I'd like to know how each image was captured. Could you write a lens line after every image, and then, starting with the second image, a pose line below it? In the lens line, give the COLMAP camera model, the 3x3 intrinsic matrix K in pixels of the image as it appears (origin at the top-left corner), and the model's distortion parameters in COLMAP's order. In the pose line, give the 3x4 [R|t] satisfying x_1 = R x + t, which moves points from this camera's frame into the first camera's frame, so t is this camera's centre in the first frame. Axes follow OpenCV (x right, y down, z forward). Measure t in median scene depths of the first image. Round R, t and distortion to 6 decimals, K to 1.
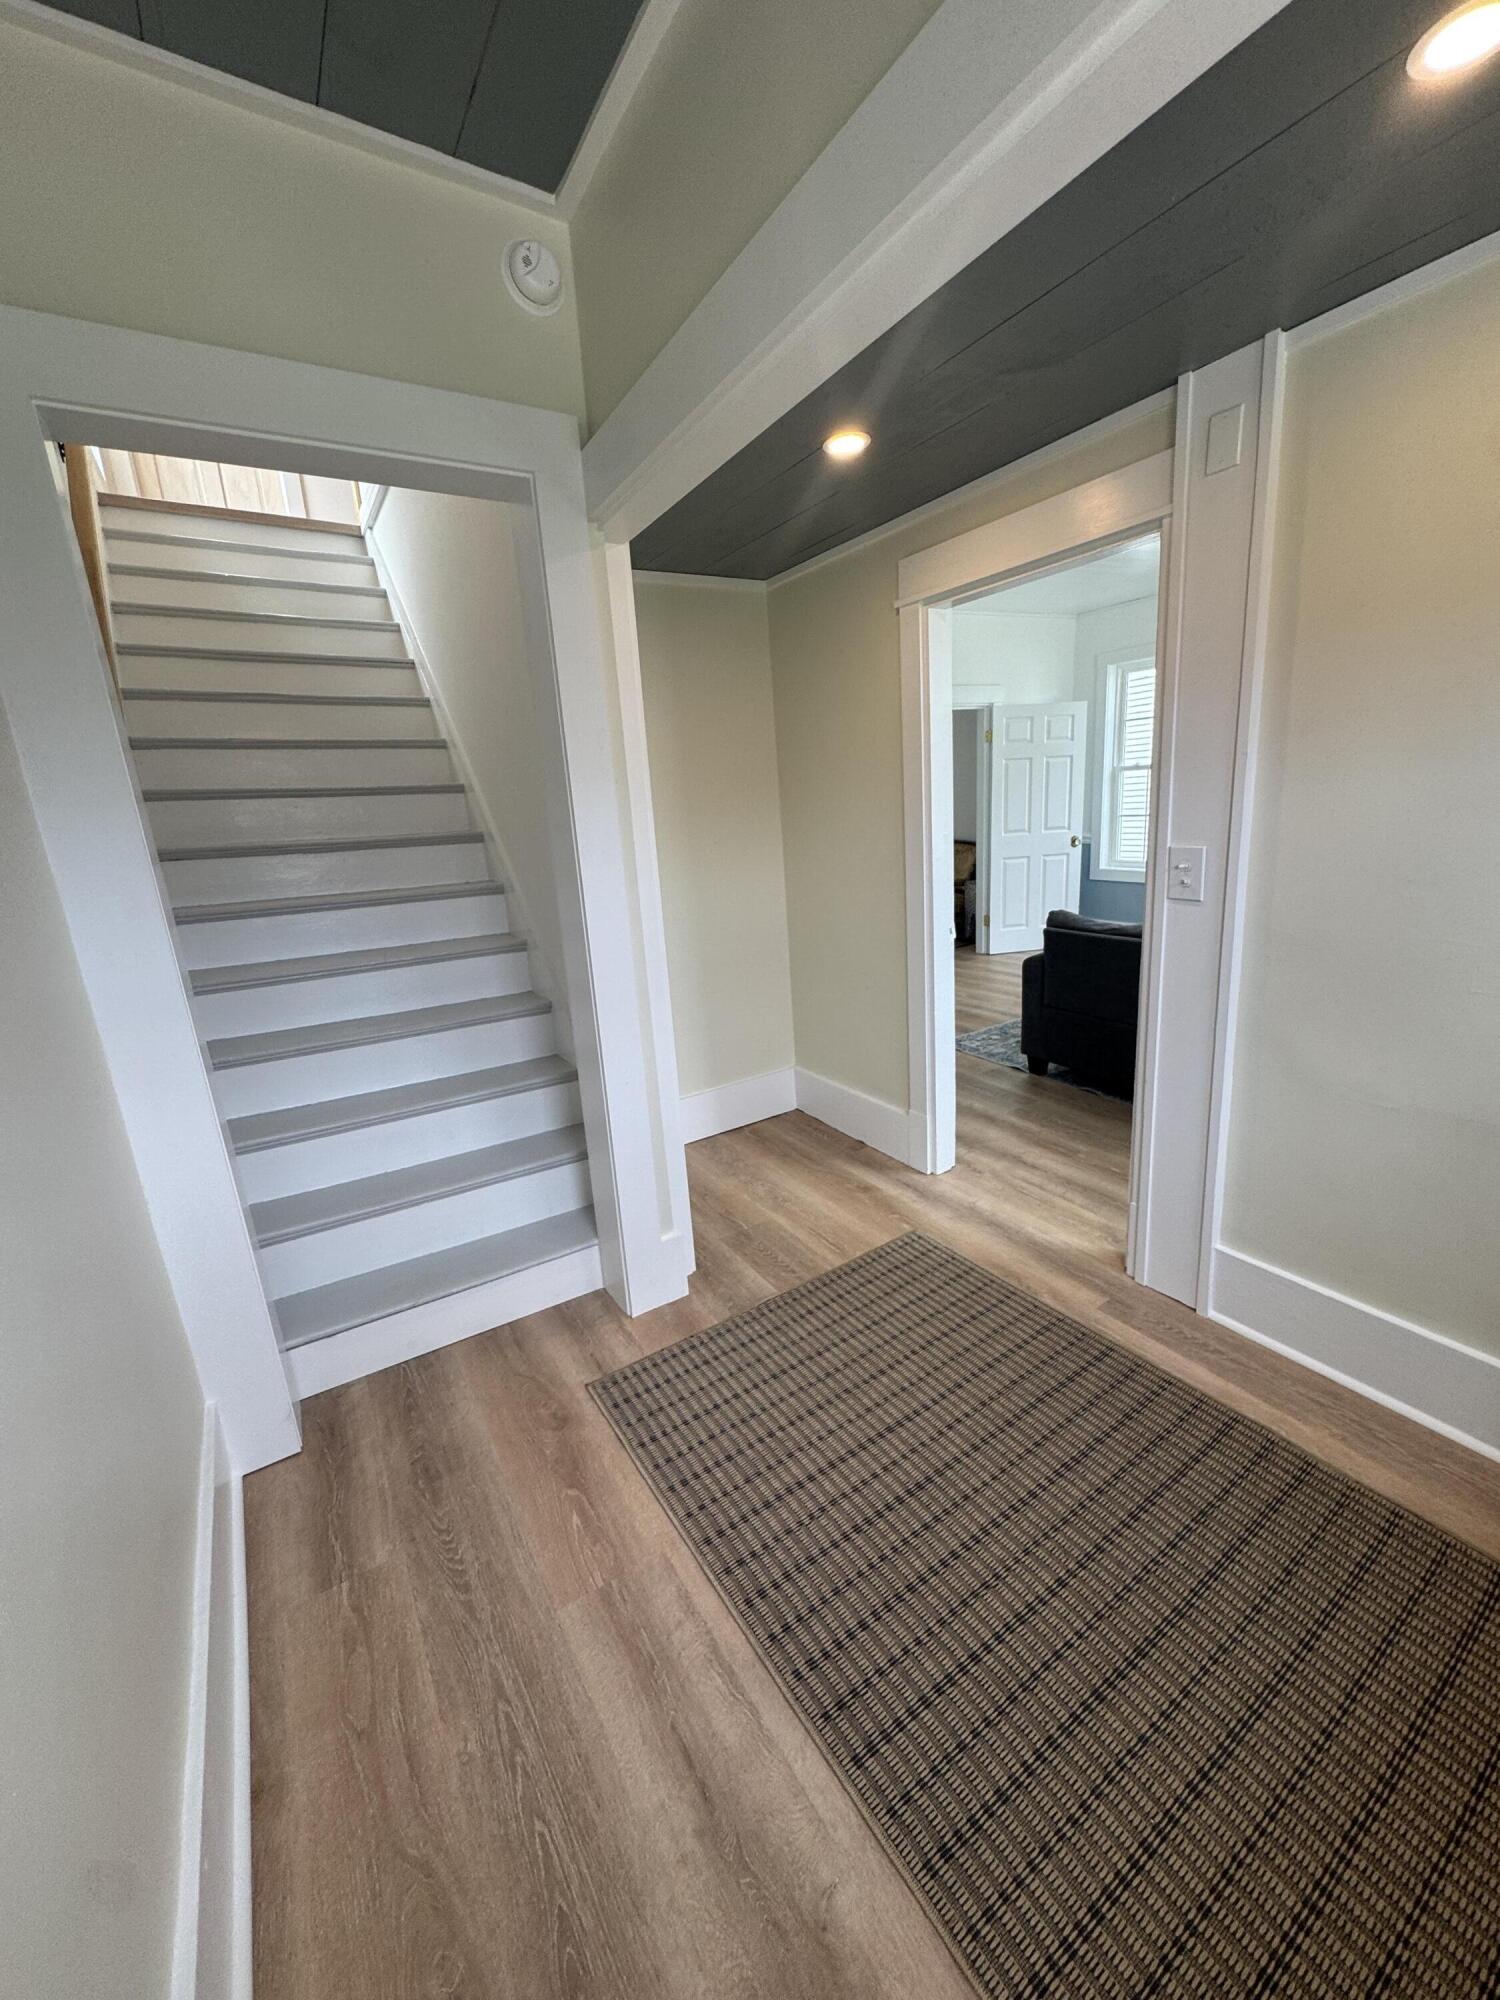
lens RADIAL K [[800.7, 0, 752.1], [0, 800.7, 1000.3], [0, 0, 1]] dist [-0.000015, 0.000268]
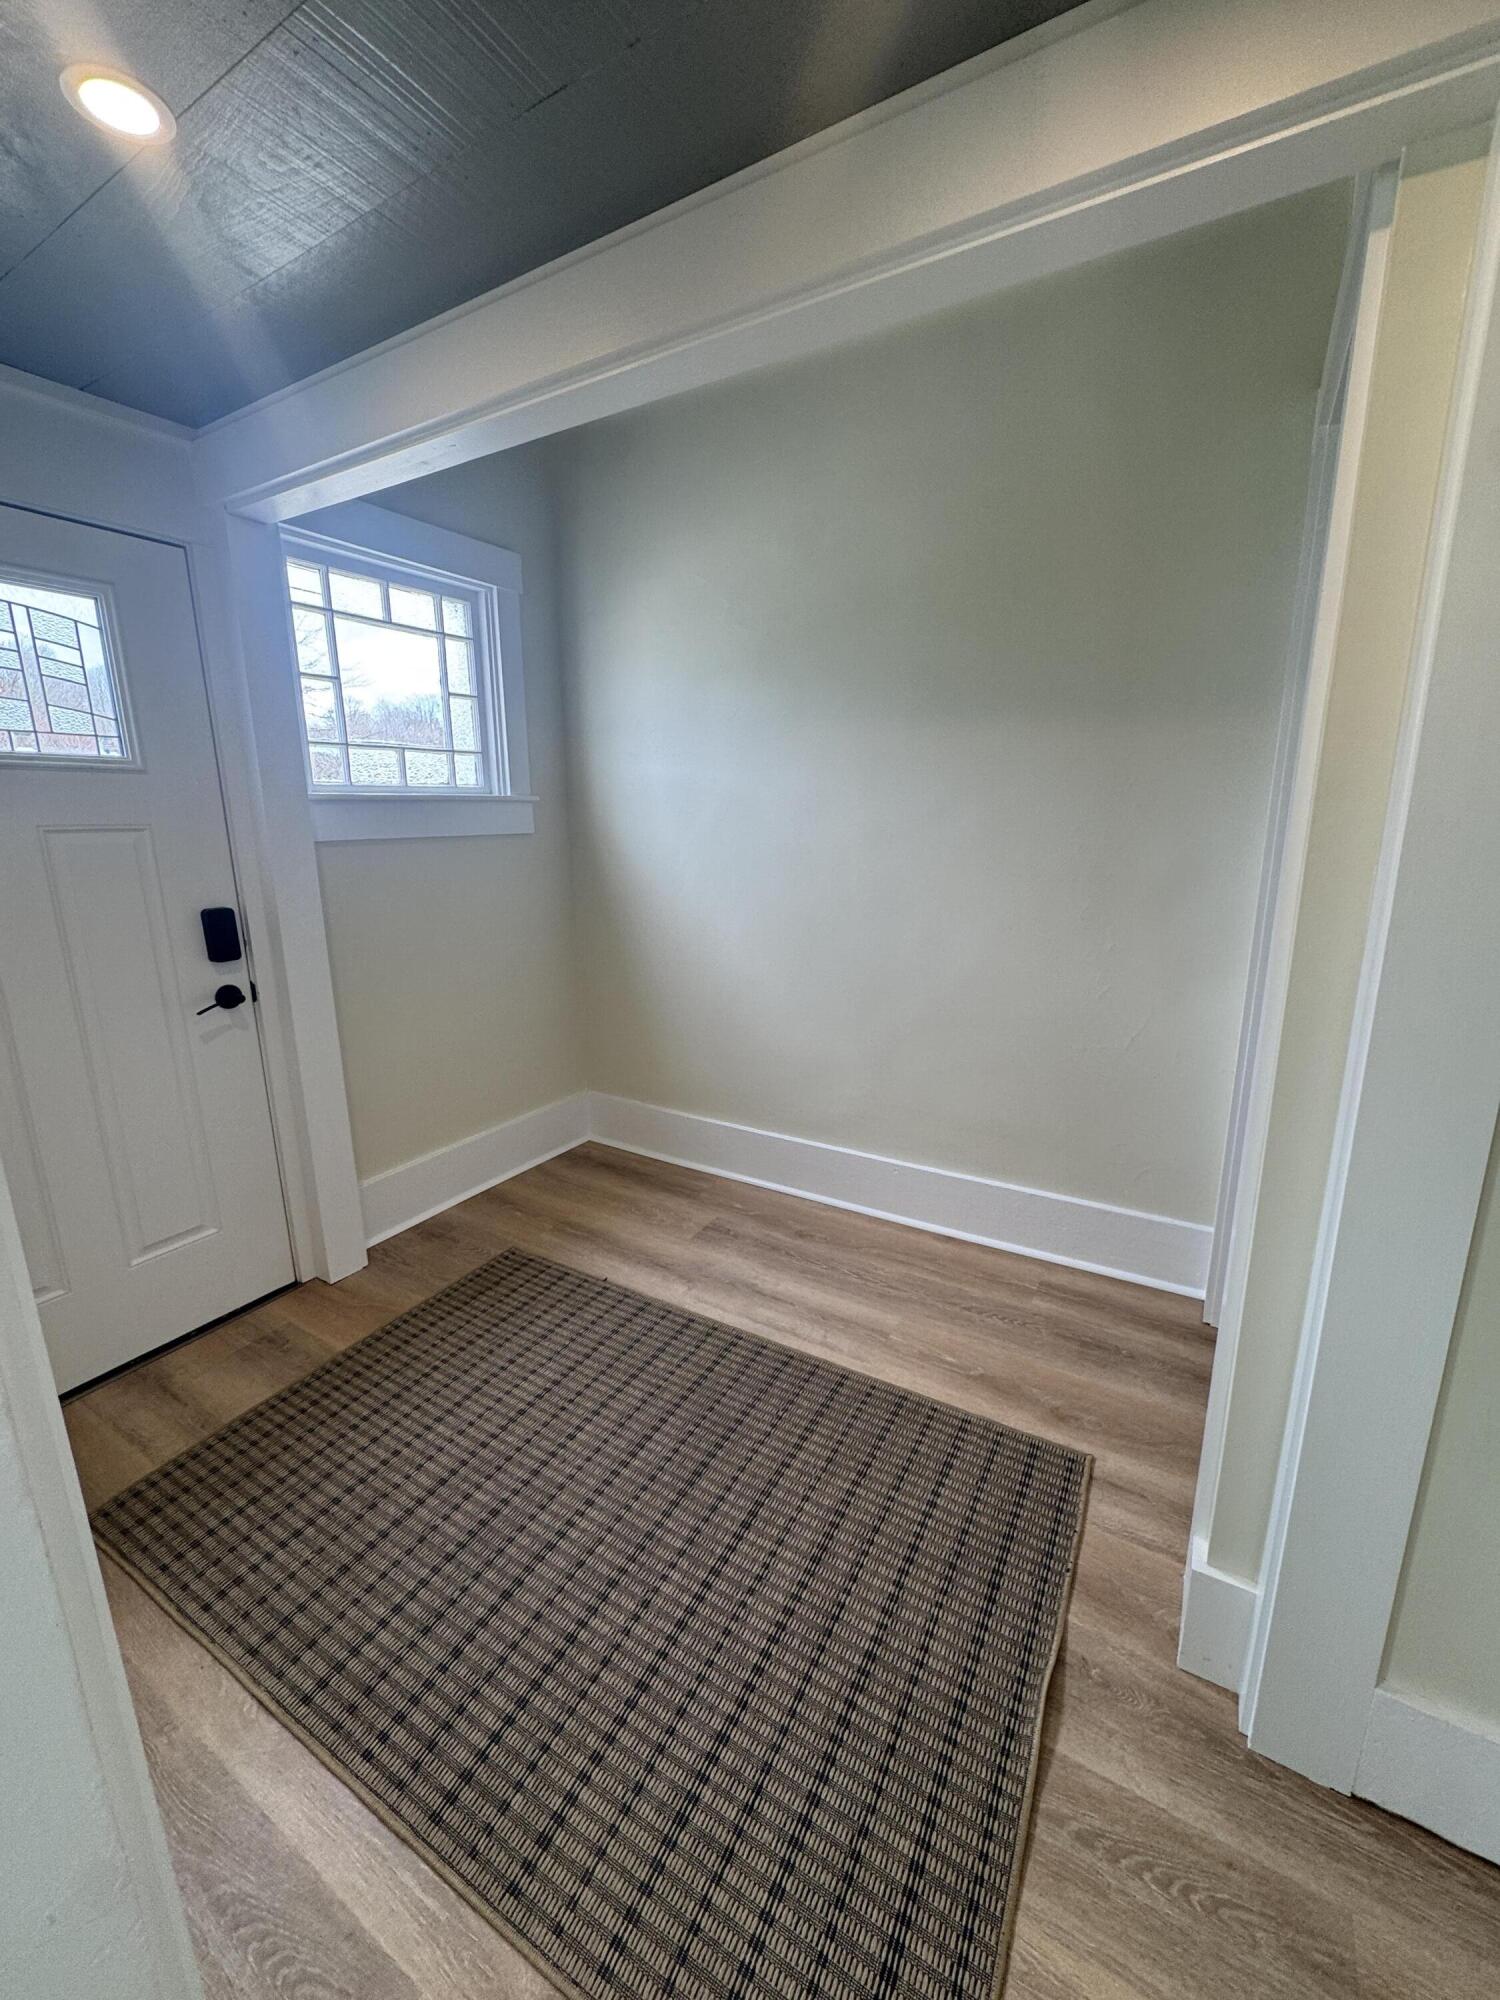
lens RADIAL K [[800.7, 0, 751.1], [0, 800.7, 993.0], [0, 0, 1]] dist [-0.000015, 0.000268]
pose [[-0.888268, 0.177582, -0.423608, 0.511551], [-0.040318, 0.888537, 0.457030, -0.436612], [0.457552, 0.423045, -0.782099, 1.703969]]
